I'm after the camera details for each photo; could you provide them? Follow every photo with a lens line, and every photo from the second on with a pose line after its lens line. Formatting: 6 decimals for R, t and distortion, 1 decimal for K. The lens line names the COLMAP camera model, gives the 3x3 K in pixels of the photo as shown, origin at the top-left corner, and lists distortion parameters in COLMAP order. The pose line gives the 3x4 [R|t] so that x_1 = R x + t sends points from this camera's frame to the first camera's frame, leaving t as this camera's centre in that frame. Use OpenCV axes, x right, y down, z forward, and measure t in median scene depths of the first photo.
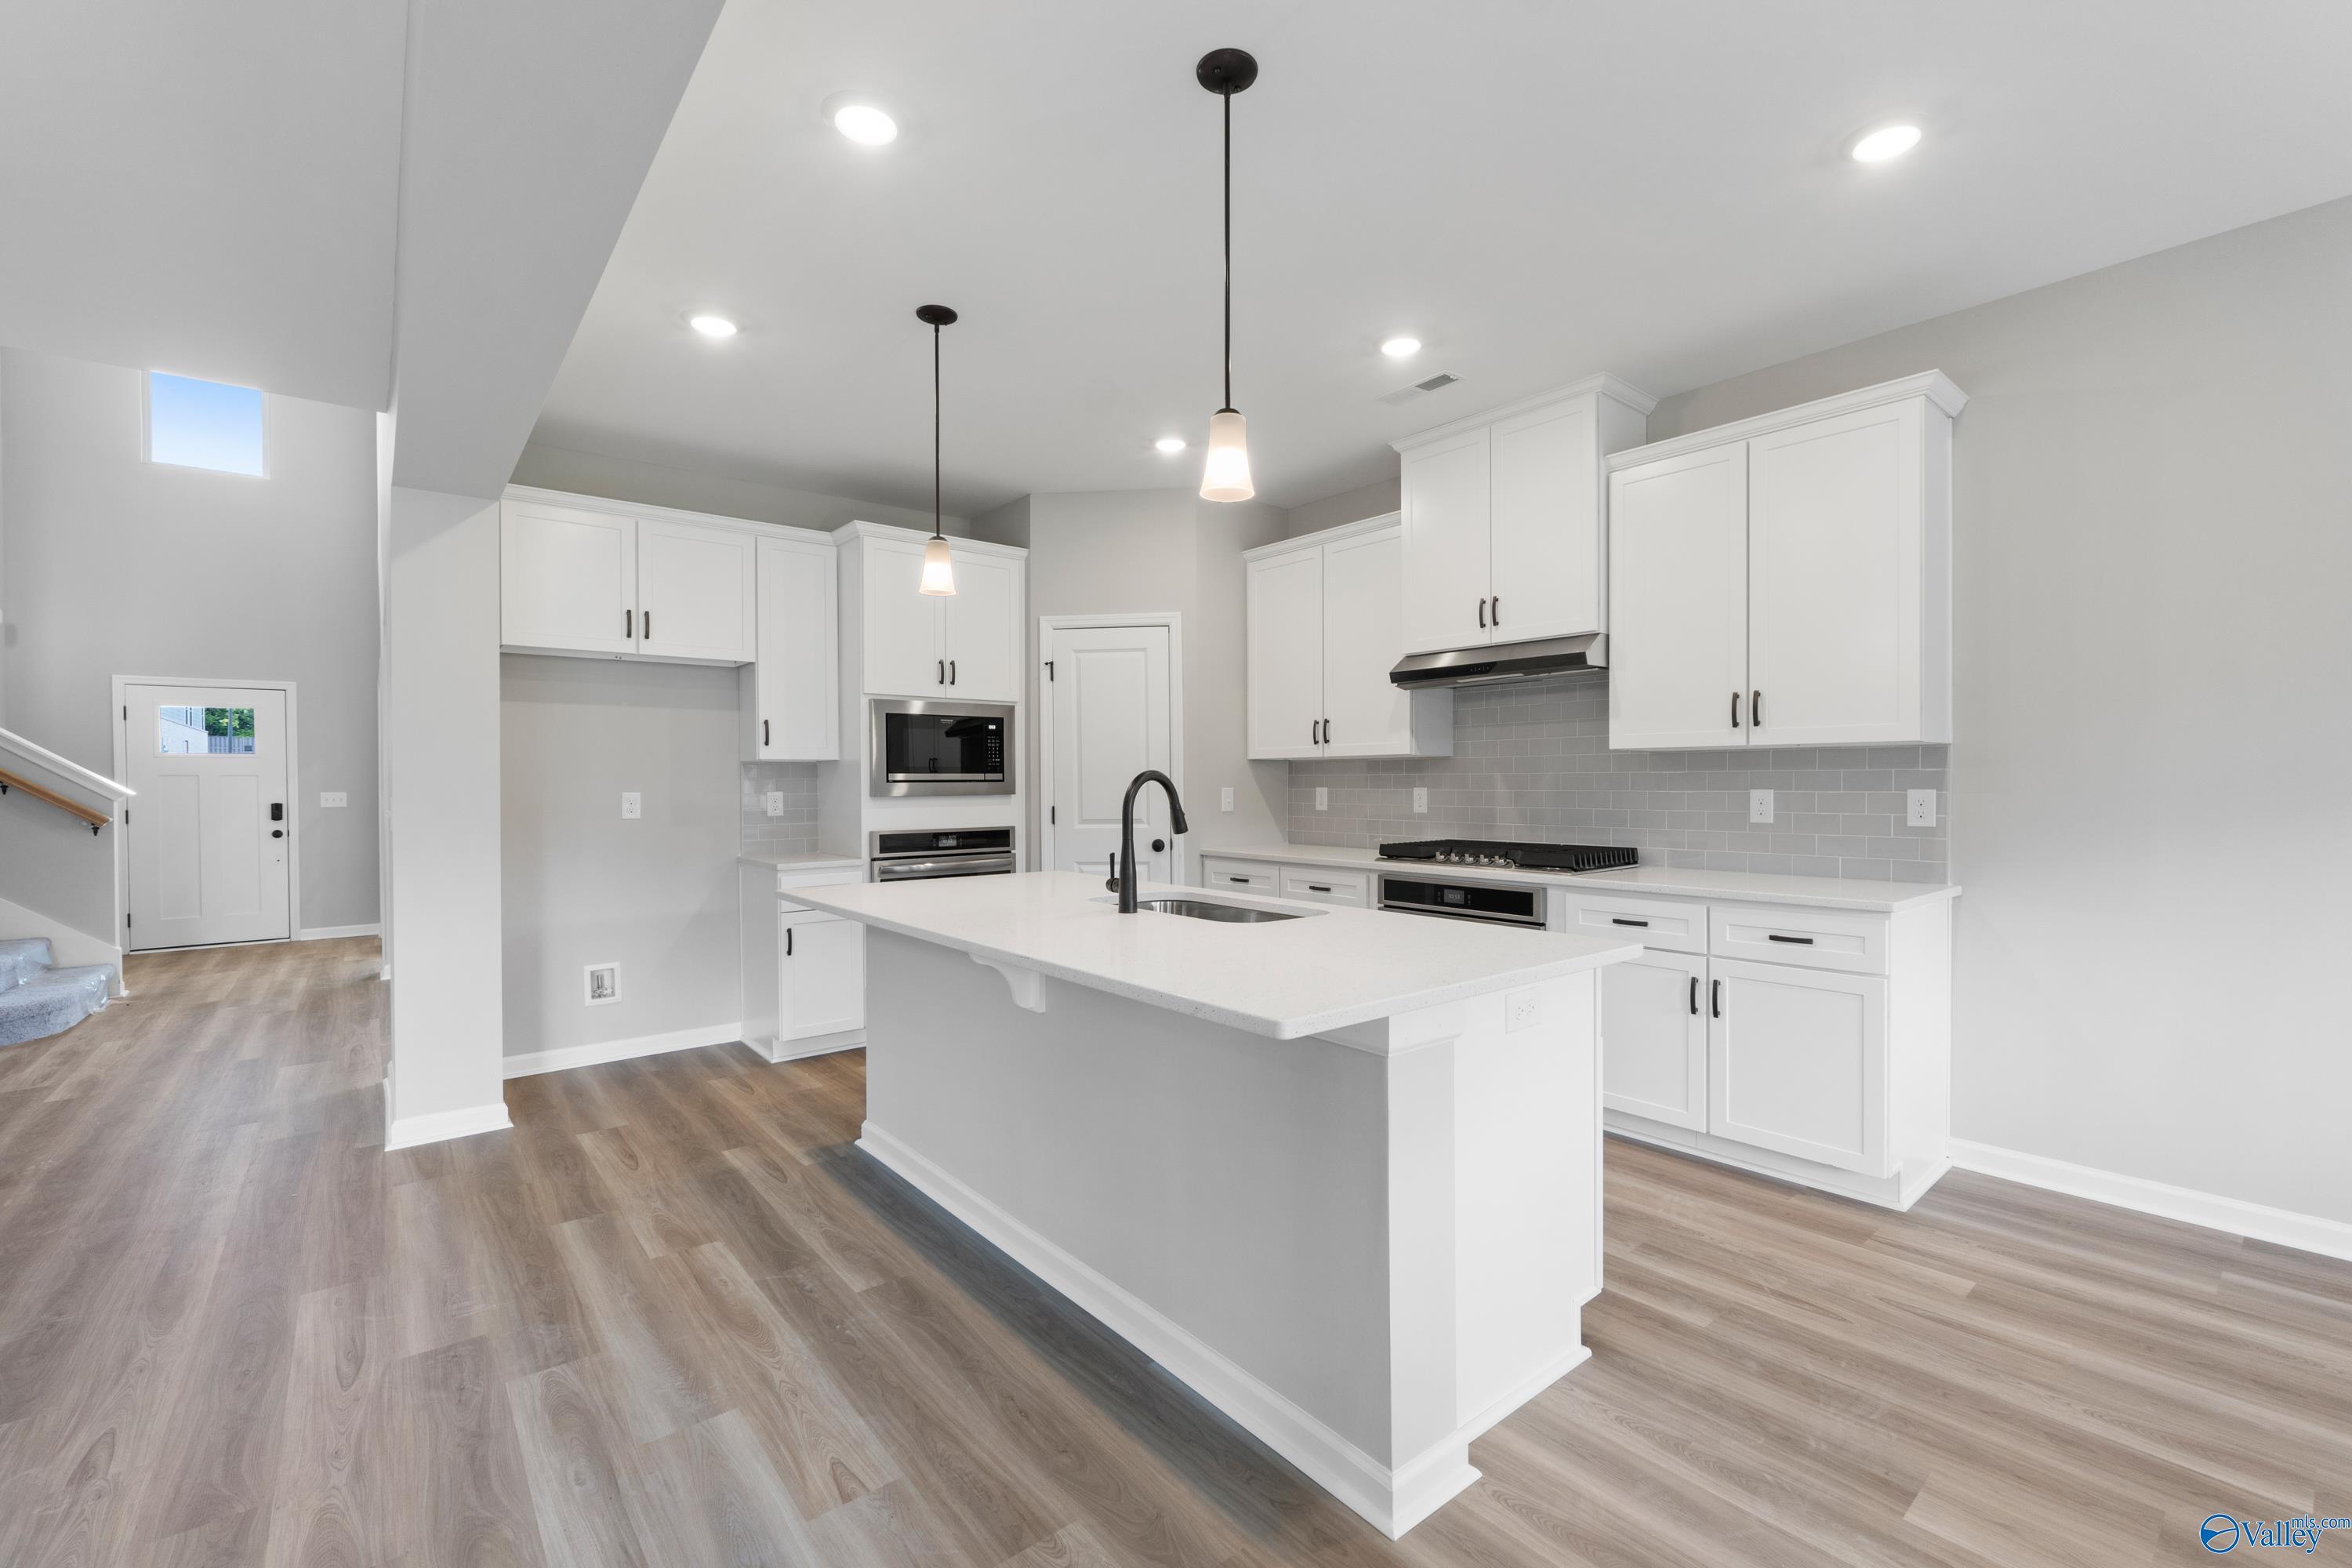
lens RADIAL K [[992.4, 0, 1200.7], [0, 992.4, 787.4], [0, 0, 1]] dist [-0.007509, -0.000527]
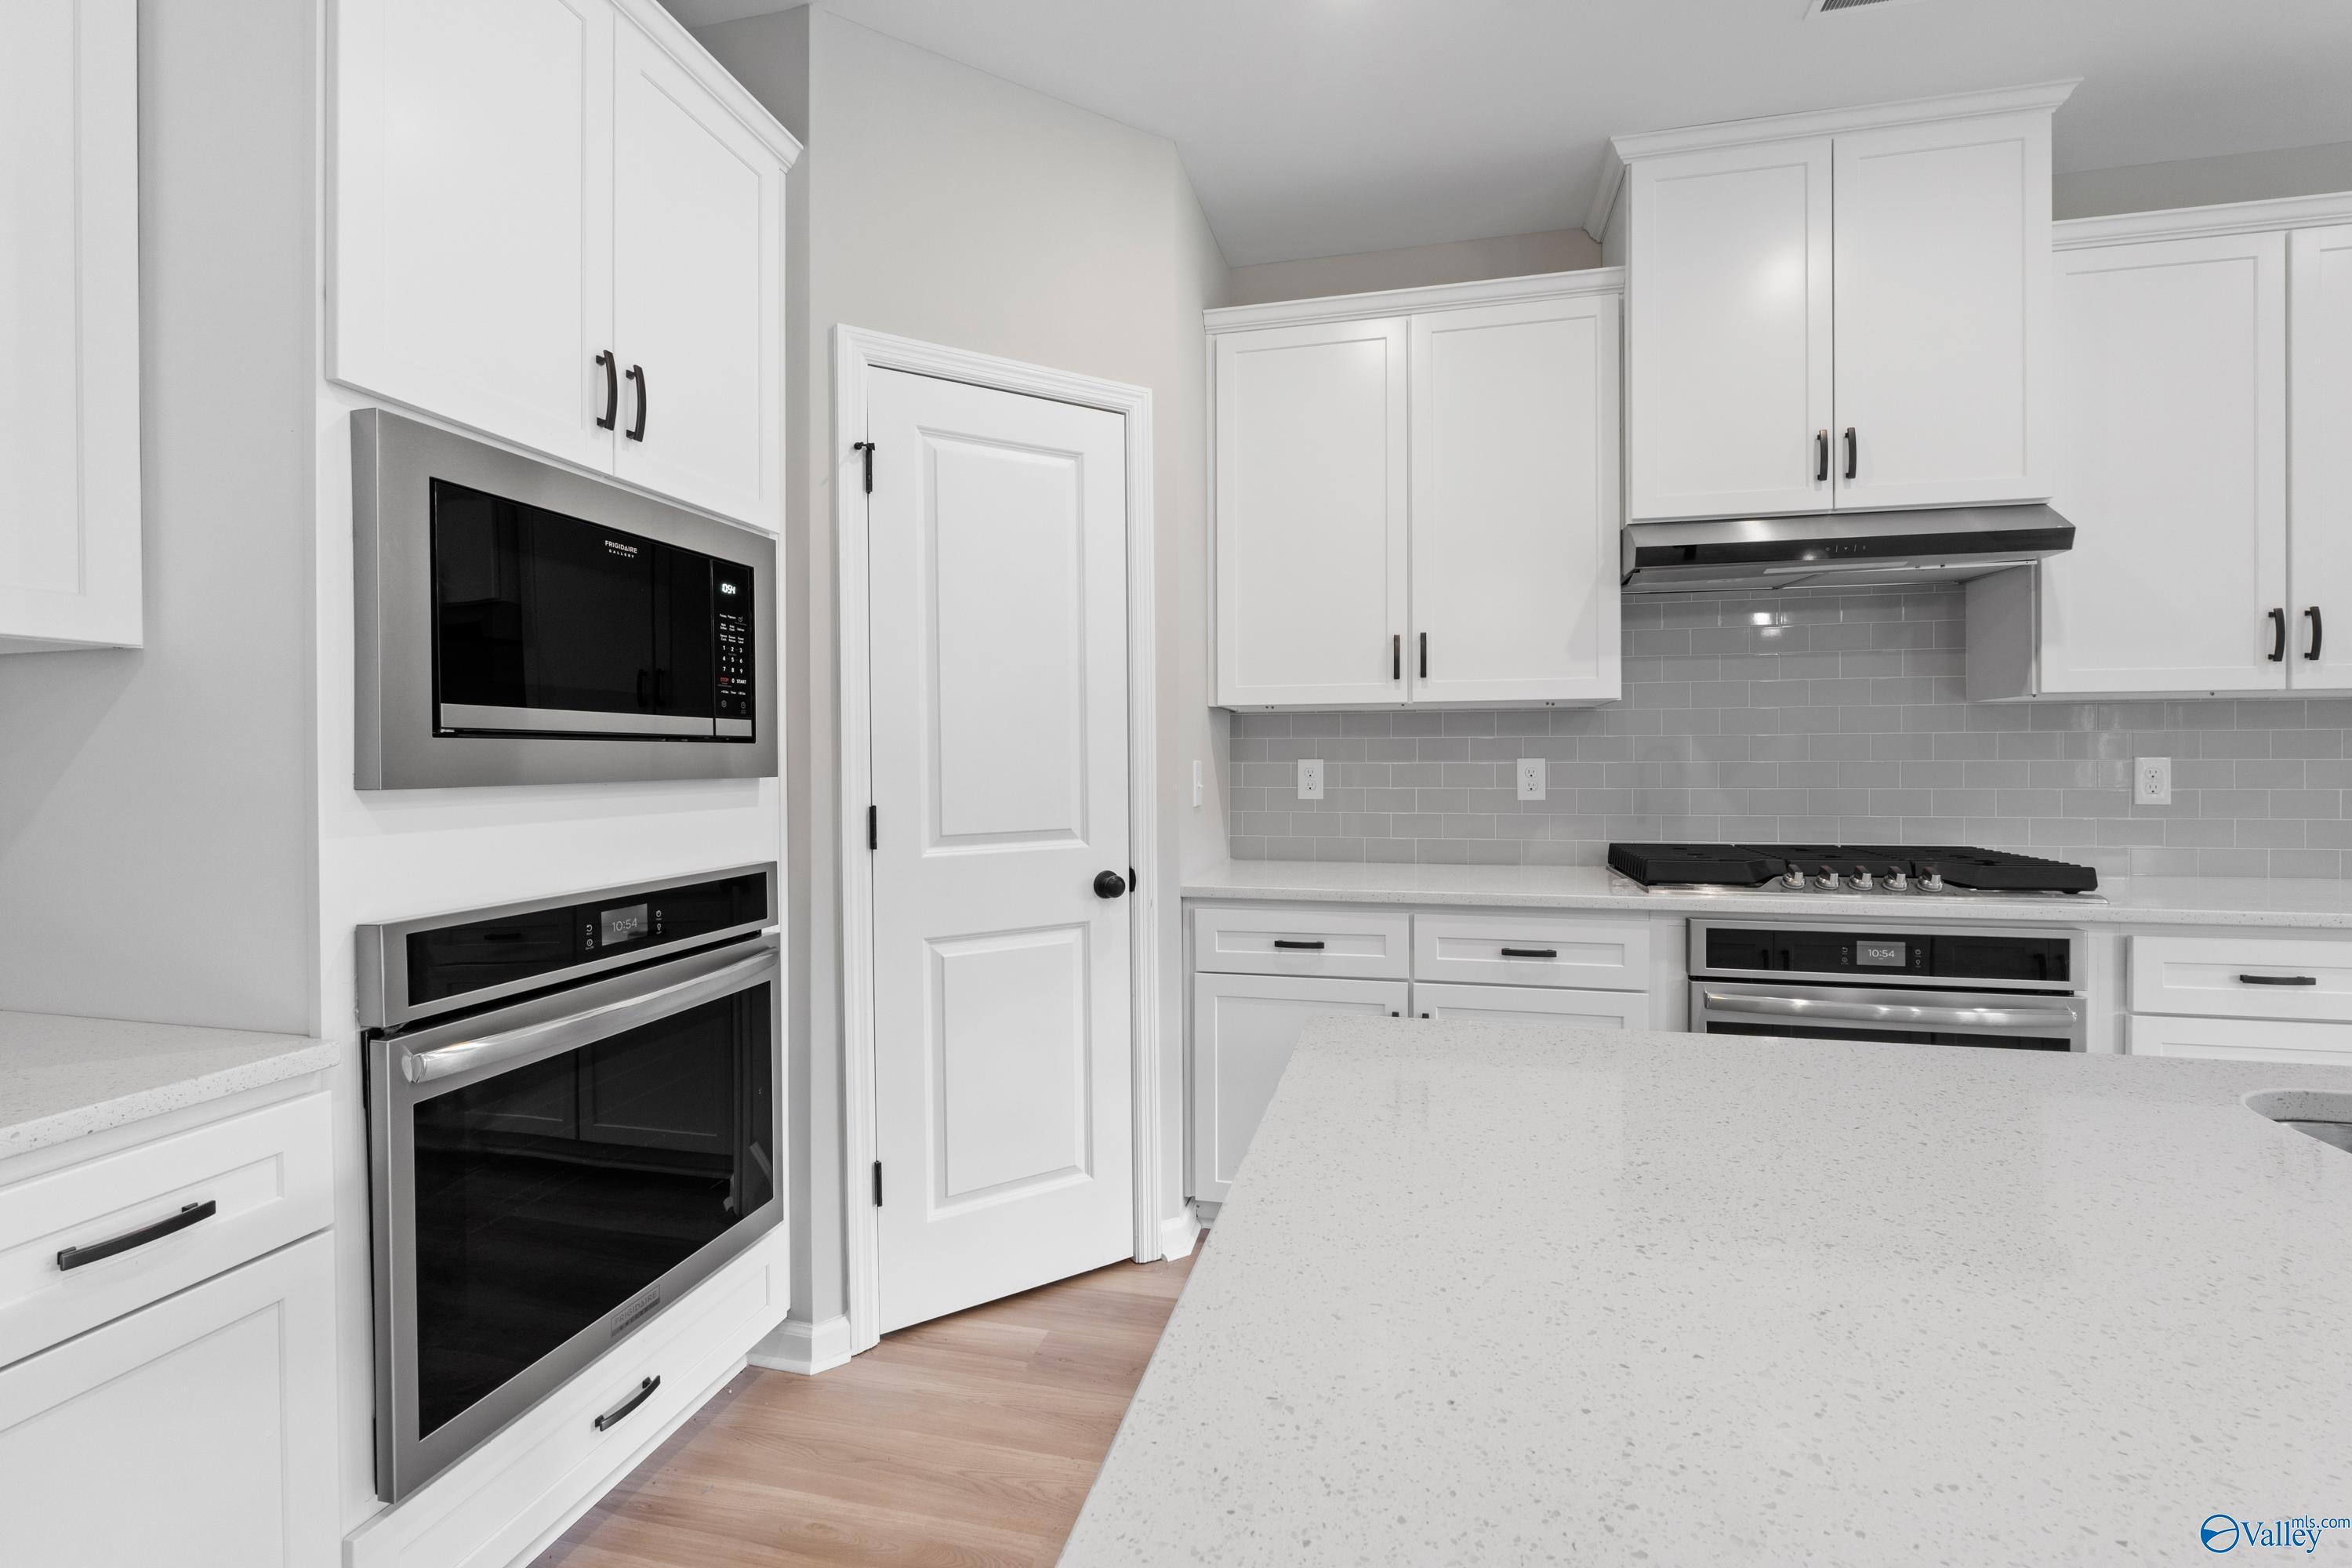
lens RADIAL K [[992.4, 0, 1195.9], [0, 992.4, 762.8], [0, 0, 1]] dist [-0.007509, -0.000527]
pose [[0.799862, -0.001544, 0.600182, -0.351888], [0.004703, 0.999982, -0.003696, 0.004725], [-0.600165, 0.005779, 0.799855, 0.745073]]
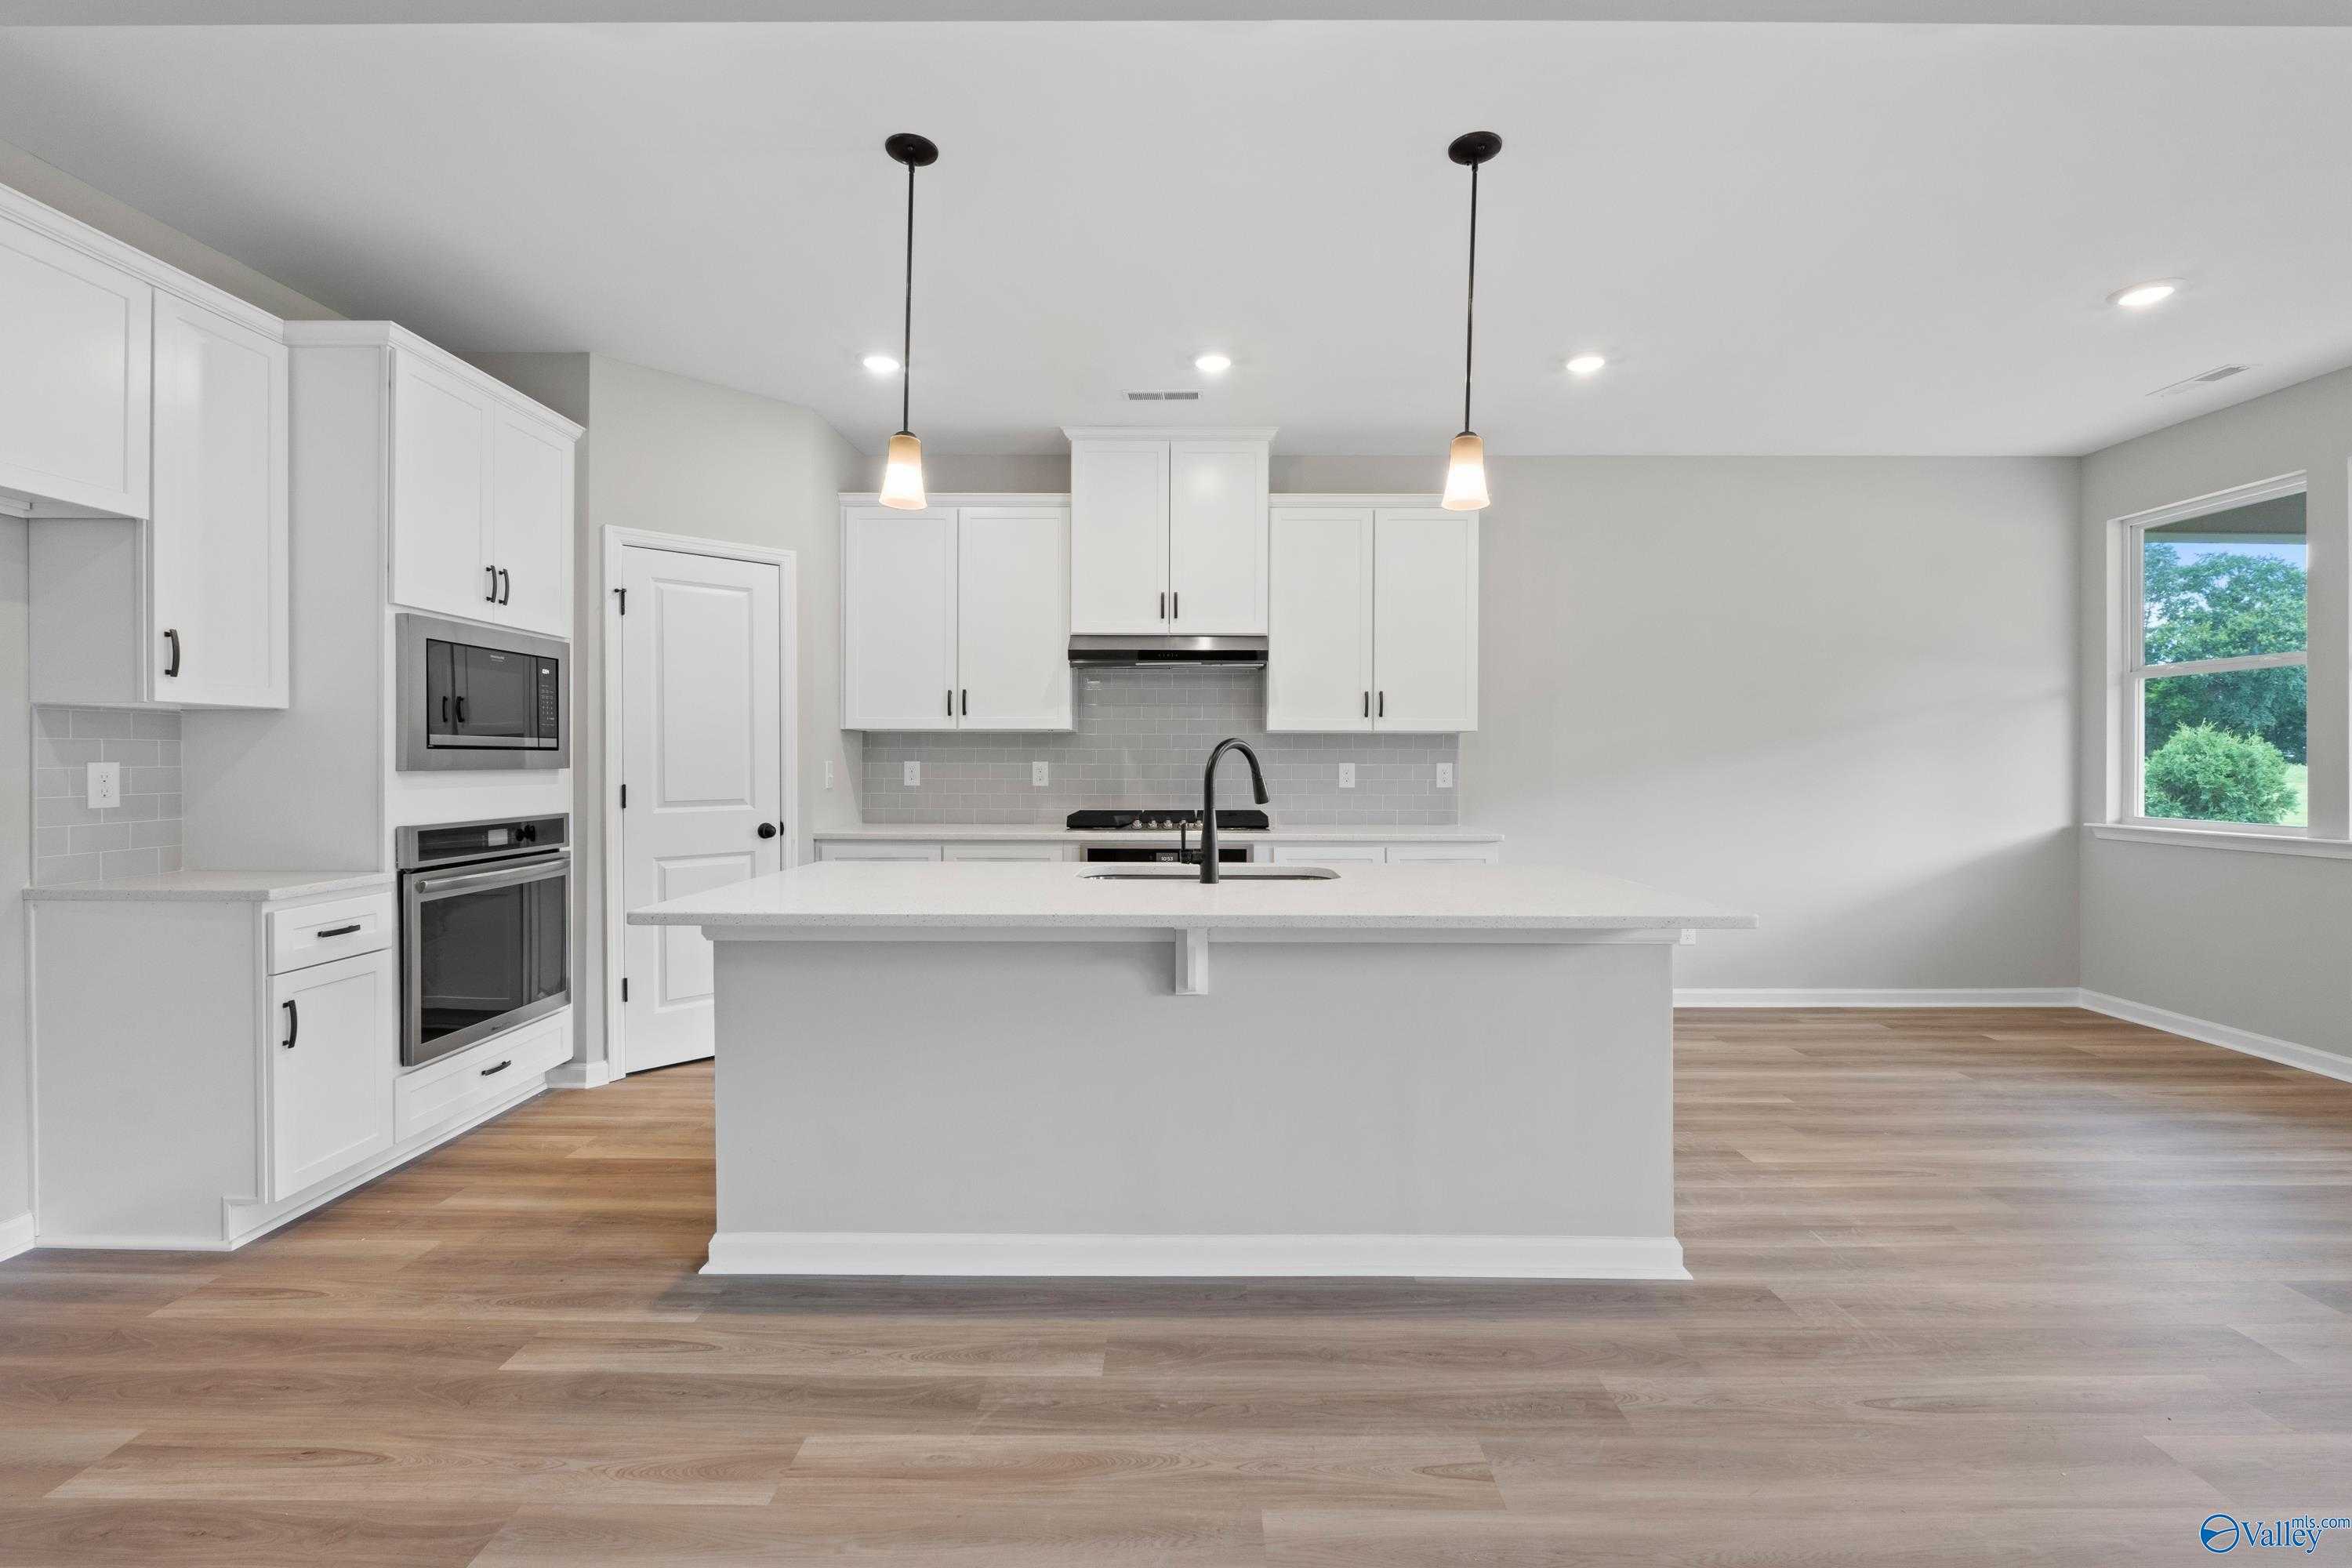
lens RADIAL K [[992.4, 0, 1186.7], [0, 992.4, 764.4], [0, 0, 1]] dist [-0.007509, -0.000527]
pose [[0.645095, 0.003469, 0.764095, -0.546966], [-0.001000, 0.999993, -0.003695, 0.007985], [-0.764102, 0.001619, 0.645094, 0.251422]]
